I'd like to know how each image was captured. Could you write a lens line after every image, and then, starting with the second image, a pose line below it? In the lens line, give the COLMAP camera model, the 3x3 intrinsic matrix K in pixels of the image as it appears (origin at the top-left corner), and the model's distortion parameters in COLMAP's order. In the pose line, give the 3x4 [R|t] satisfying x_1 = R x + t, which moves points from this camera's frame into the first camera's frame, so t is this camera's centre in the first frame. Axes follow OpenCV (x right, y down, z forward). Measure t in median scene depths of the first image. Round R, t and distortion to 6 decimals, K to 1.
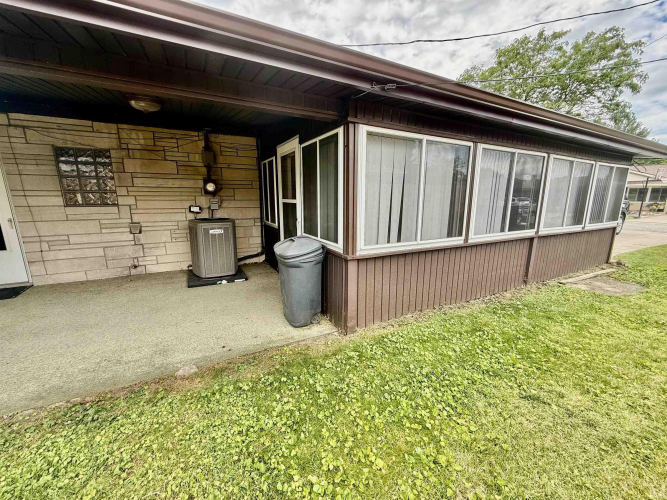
lens RADIAL K [[266.6, 0, 332.7], [0, 266.6, 249.6], [0, 0, 1]] dist [0.002295, -0.000082]
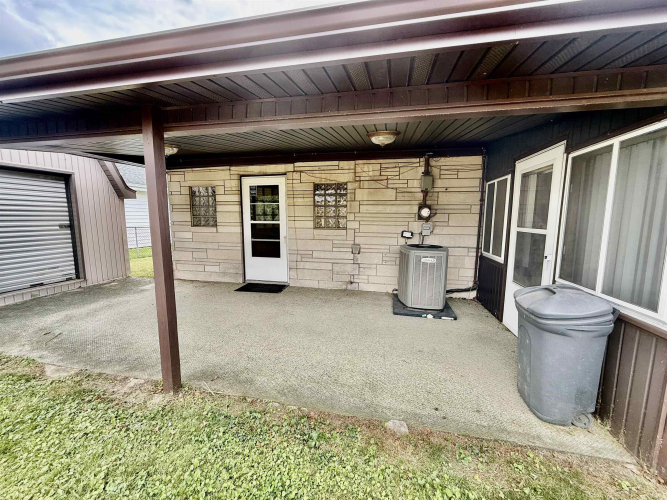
lens RADIAL K [[266.6, 0, 334.1], [0, 266.6, 250.2], [0, 0, 1]] dist [0.002295, -0.000082]
pose [[0.772074, 0.080627, -0.630398, -0.109130], [-0.129067, 0.991142, -0.031307, -0.031537], [0.622289, 0.105535, 0.775641, 0.075175]]
